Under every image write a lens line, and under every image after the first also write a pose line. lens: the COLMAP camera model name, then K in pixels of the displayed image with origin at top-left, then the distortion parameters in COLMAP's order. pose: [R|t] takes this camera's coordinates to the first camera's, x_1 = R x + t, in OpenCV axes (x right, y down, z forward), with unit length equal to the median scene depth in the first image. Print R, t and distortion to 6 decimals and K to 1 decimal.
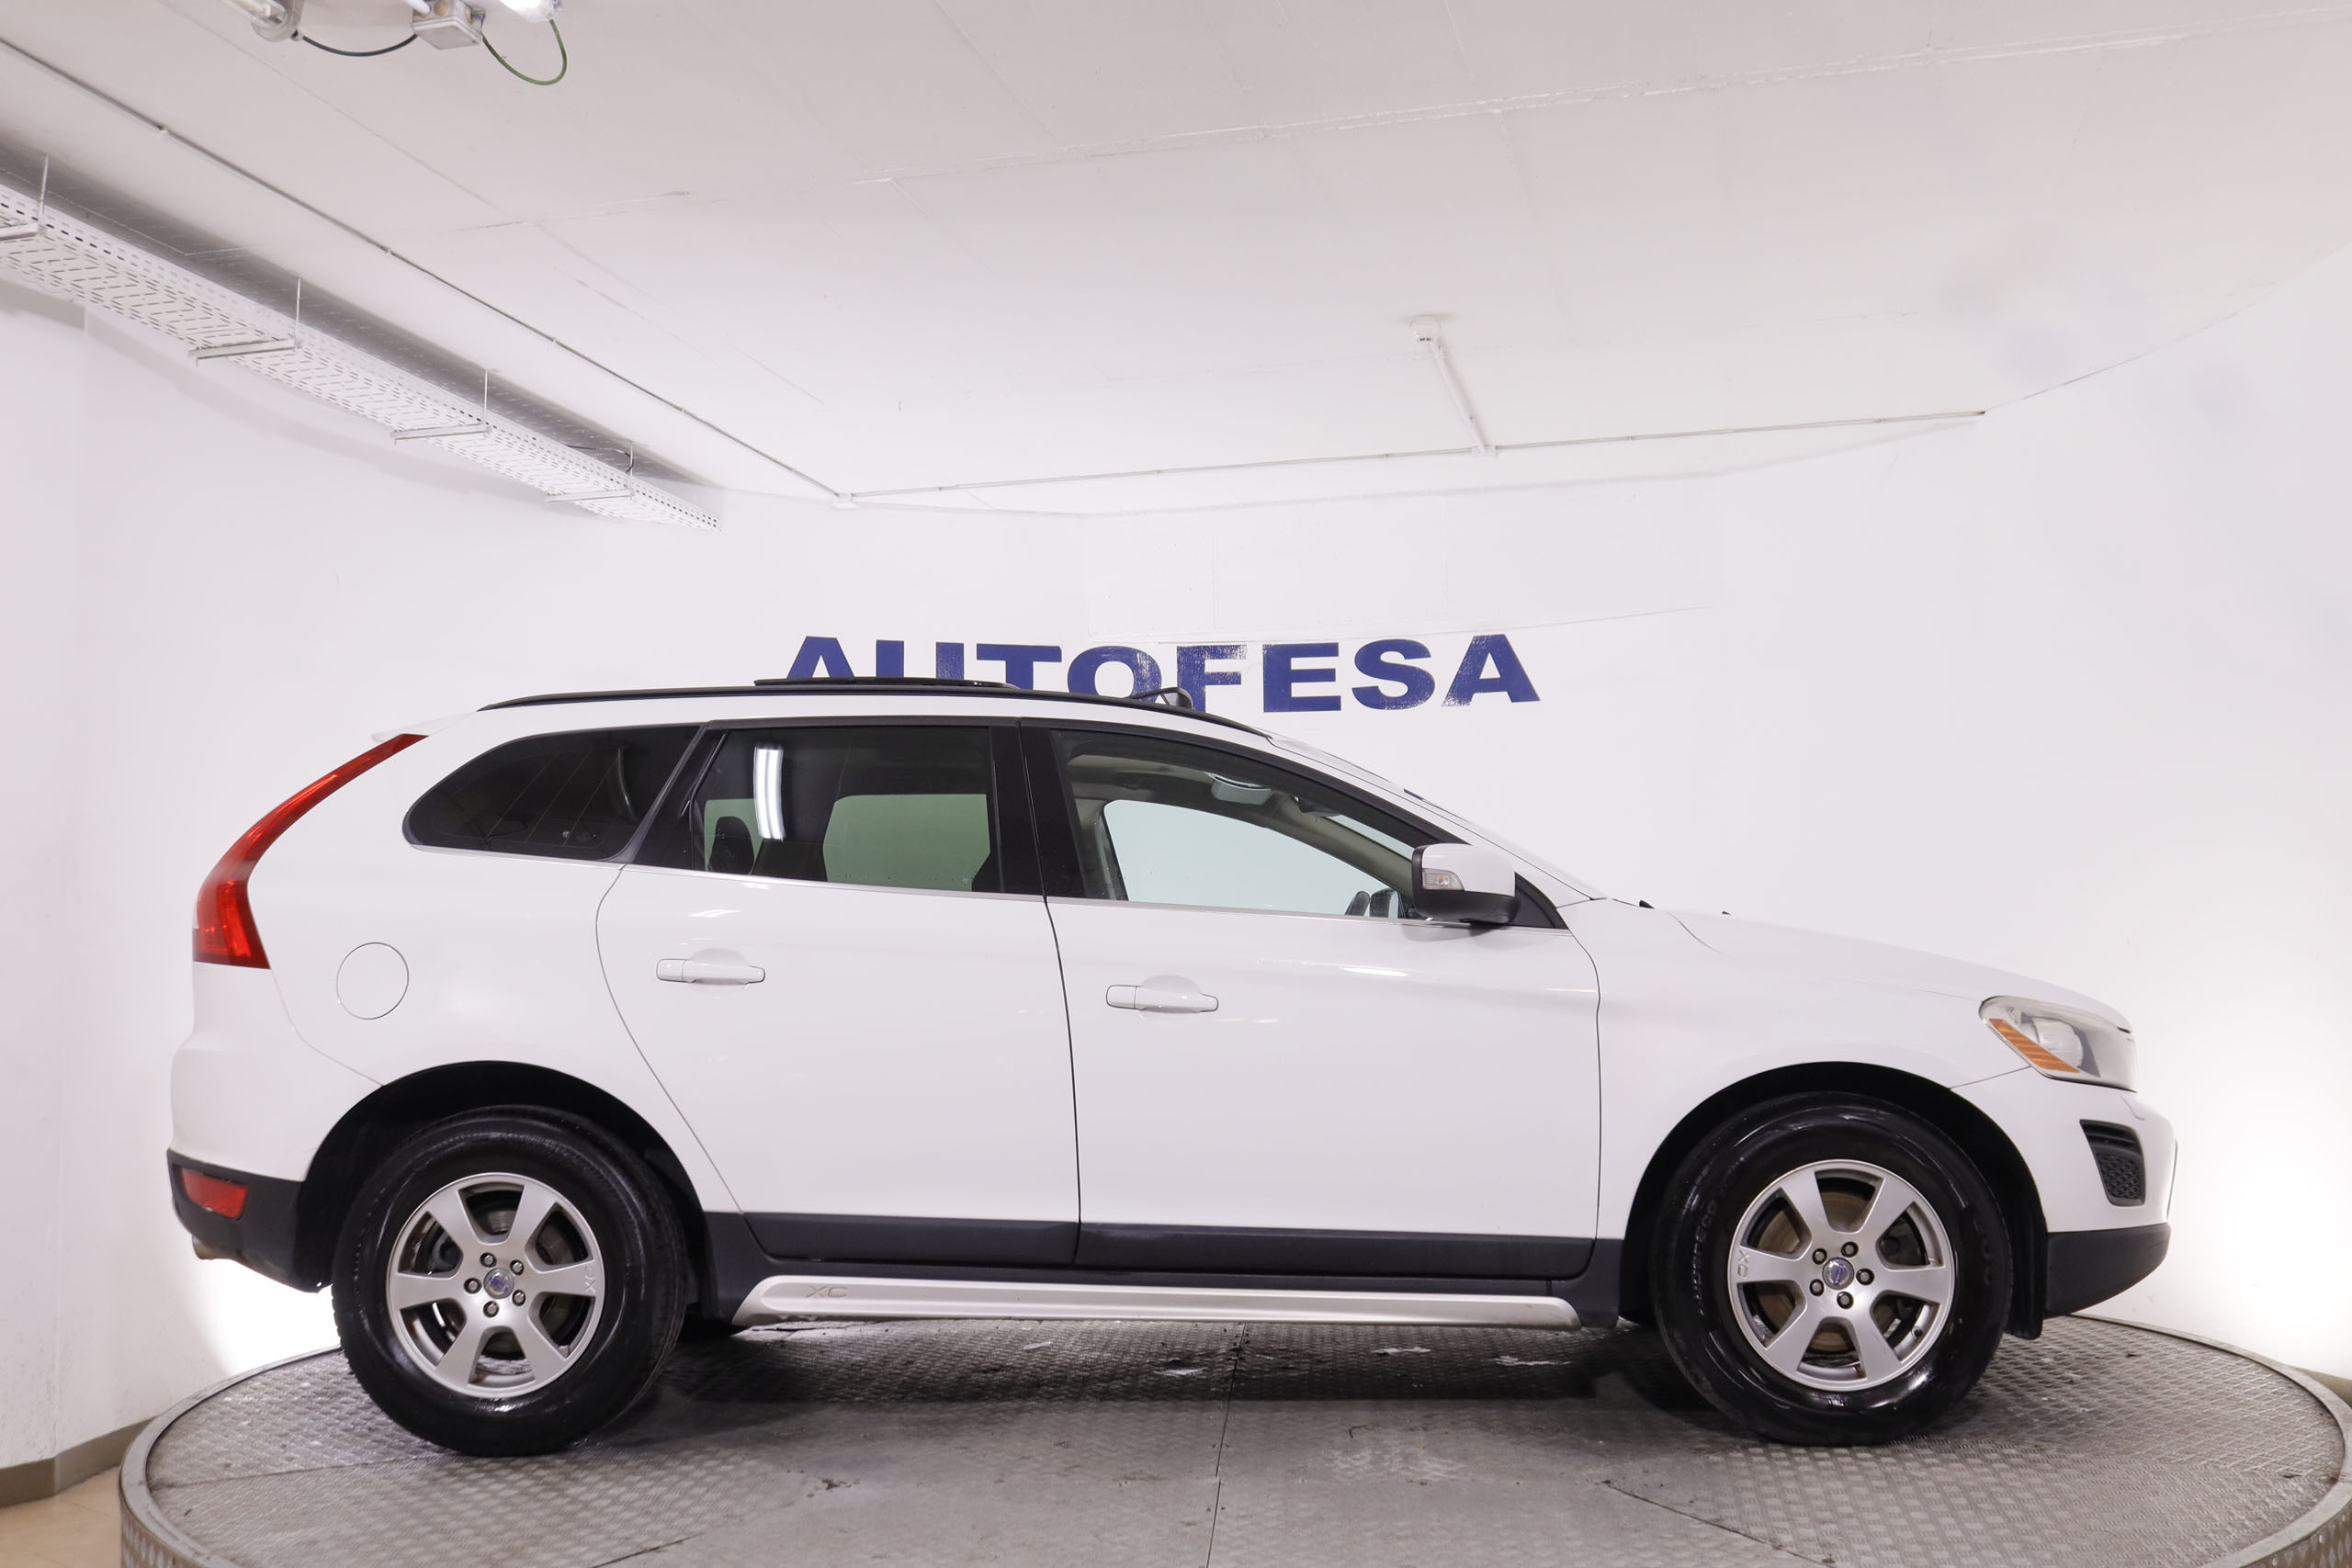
lens RADIAL K [[2319.7, 0, 1177.7], [0, 2319.7, 717.3], [0, 0, 1]] dist [-0.129657, 0.150695]
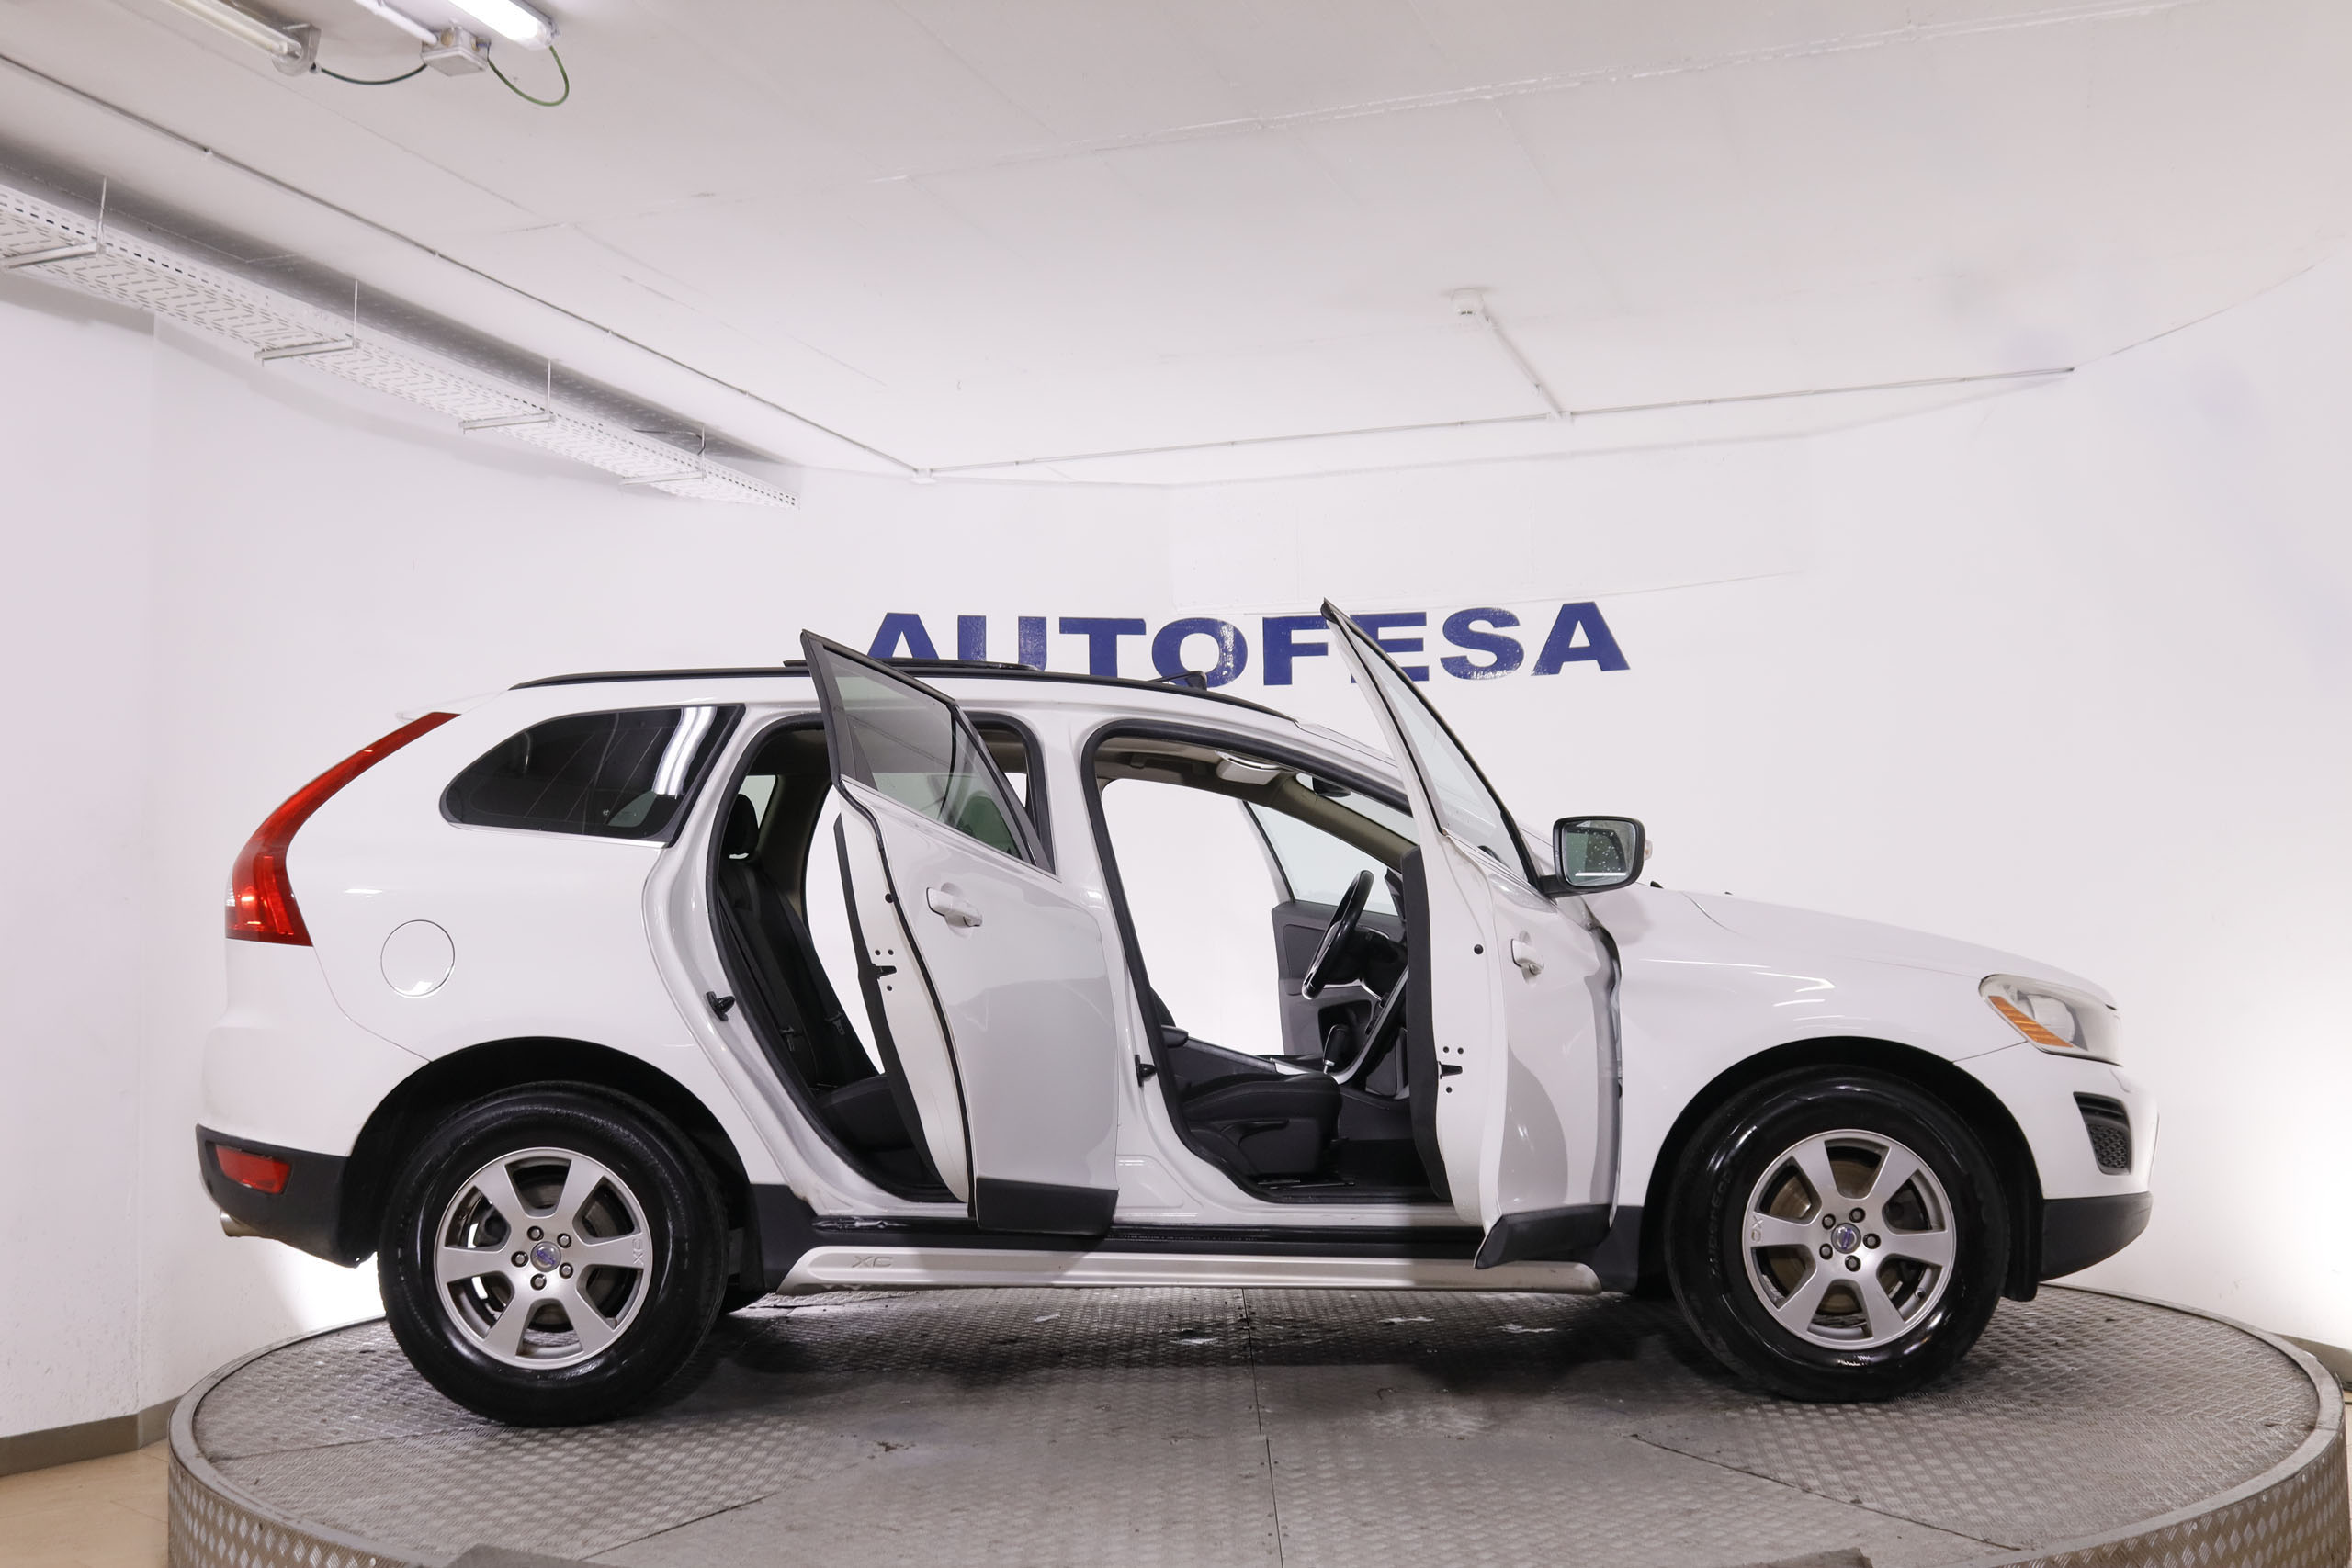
lens RADIAL K [[2443.9, 0, 1177.8], [0, 2443.9, 742.9], [0, 0, 1]] dist [-0.112190, 0.125860]
pose [[0.996887, -0.008054, -0.078429, 0.054969], [0.010173, 0.999593, 0.026657, -0.006409], [0.078182, -0.027372, 0.996563, -0.052721]]
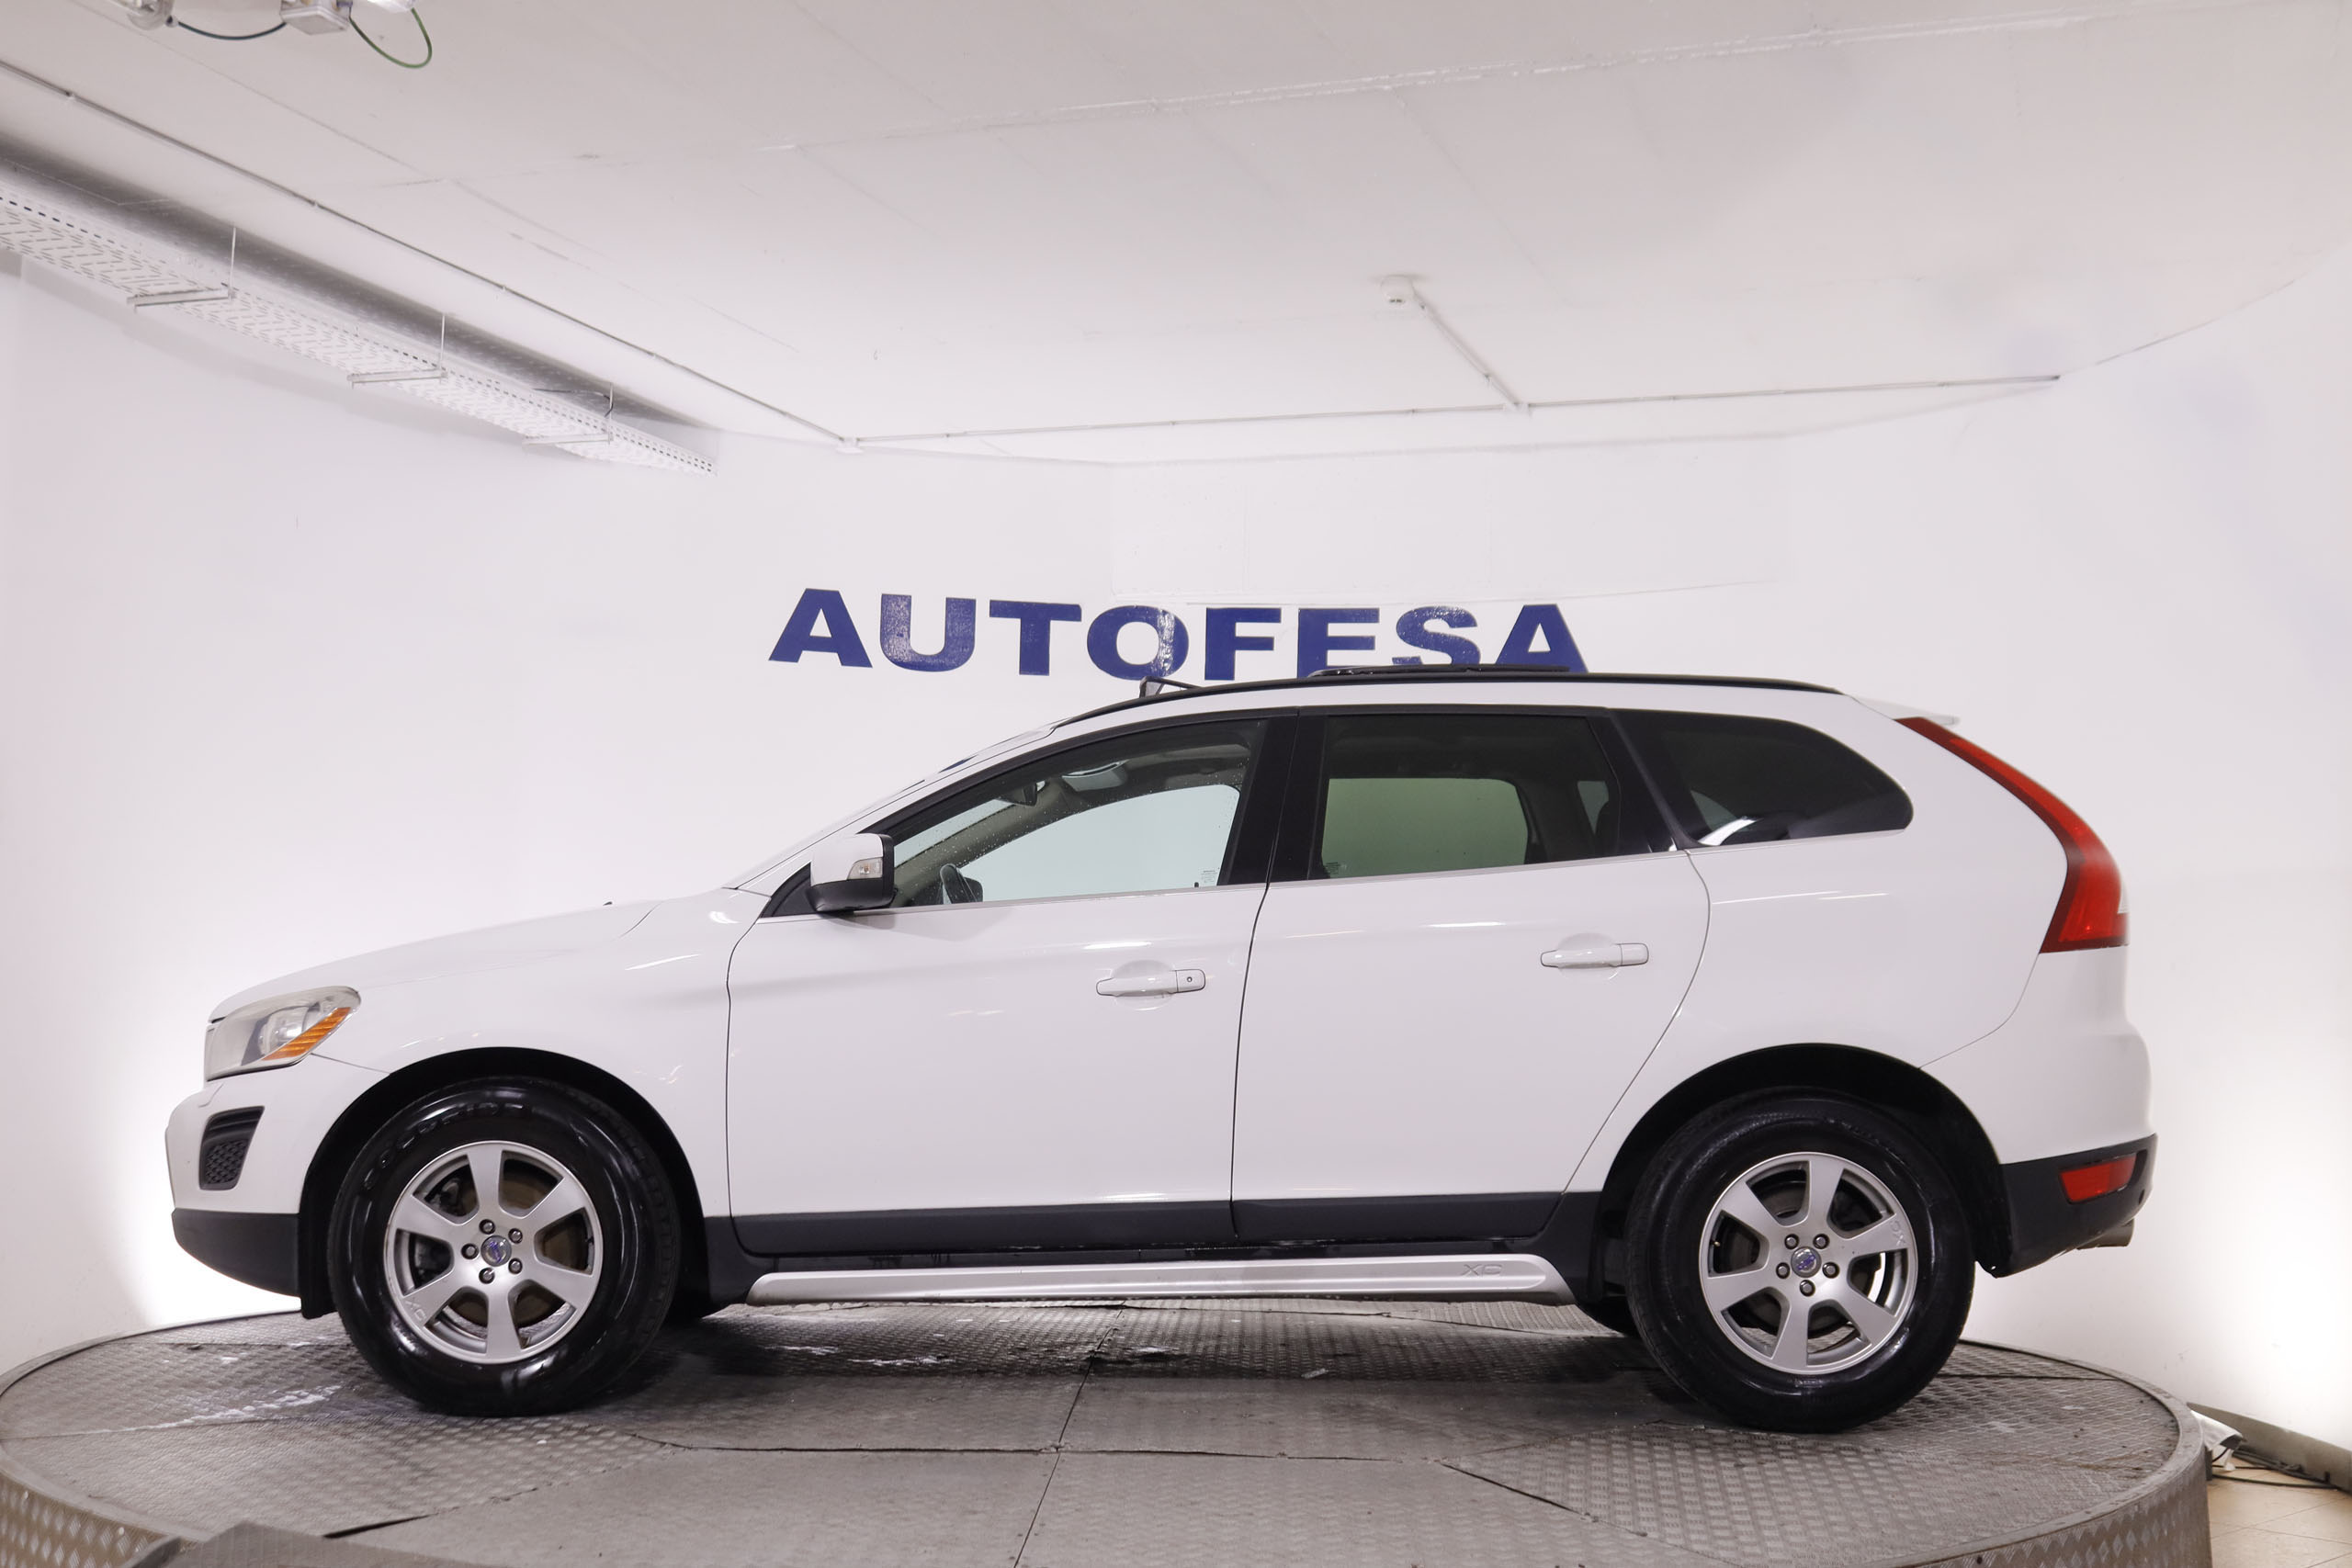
lens RADIAL K [[2698.5, 0, 1167.1], [0, 2698.5, 782.7], [0, 0, 1]] dist [-0.082024, 0.105731]
pose [[0.995412, 0.031103, -0.090487, 0.103349], [-0.027009, 0.998571, 0.046123, -0.012142], [0.091792, -0.043468, 0.994829, -0.103132]]
